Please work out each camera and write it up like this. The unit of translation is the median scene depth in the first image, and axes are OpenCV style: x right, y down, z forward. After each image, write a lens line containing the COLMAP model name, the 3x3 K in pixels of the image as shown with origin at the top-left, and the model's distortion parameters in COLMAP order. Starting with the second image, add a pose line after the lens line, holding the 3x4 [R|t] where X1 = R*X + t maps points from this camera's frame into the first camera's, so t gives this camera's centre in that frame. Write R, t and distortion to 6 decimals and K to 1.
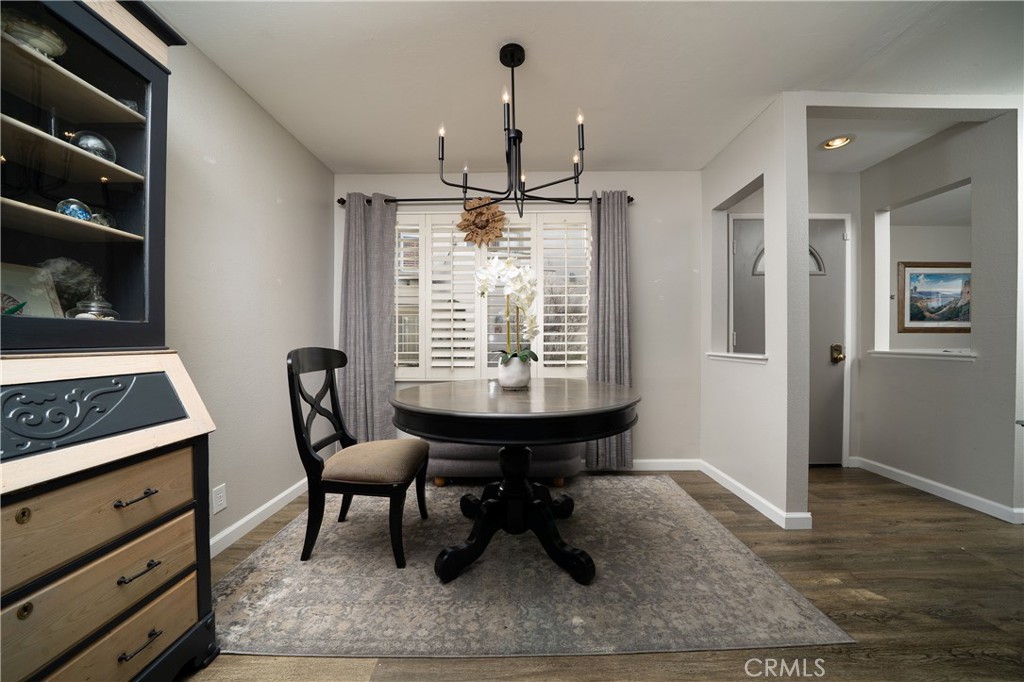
lens RADIAL K [[360.3, 0, 515.7], [0, 360.3, 348.3], [0, 0, 1]] dist [-0.017655, 0.000551]
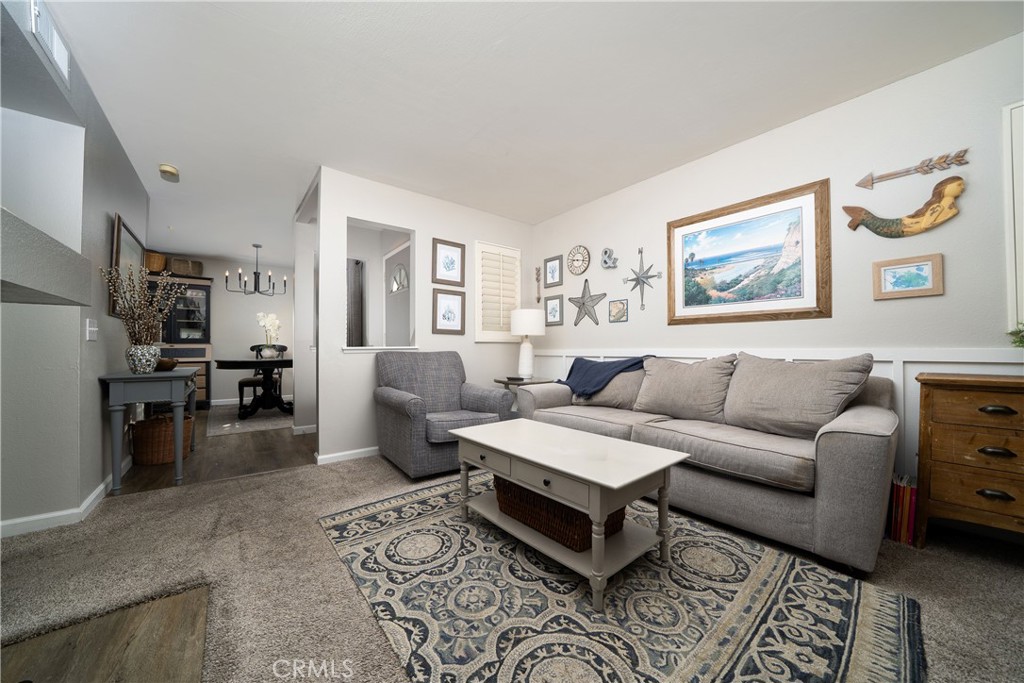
lens RADIAL K [[360.3, 0, 507.6], [0, 360.3, 343.0], [0, 0, 1]] dist [-0.017655, 0.000551]
pose [[0.622315, -0.007738, -0.782729, 1.441969], [-0.010391, 0.999781, -0.018145, 0.006517], [0.782698, 0.019425, 0.622099, 0.322745]]
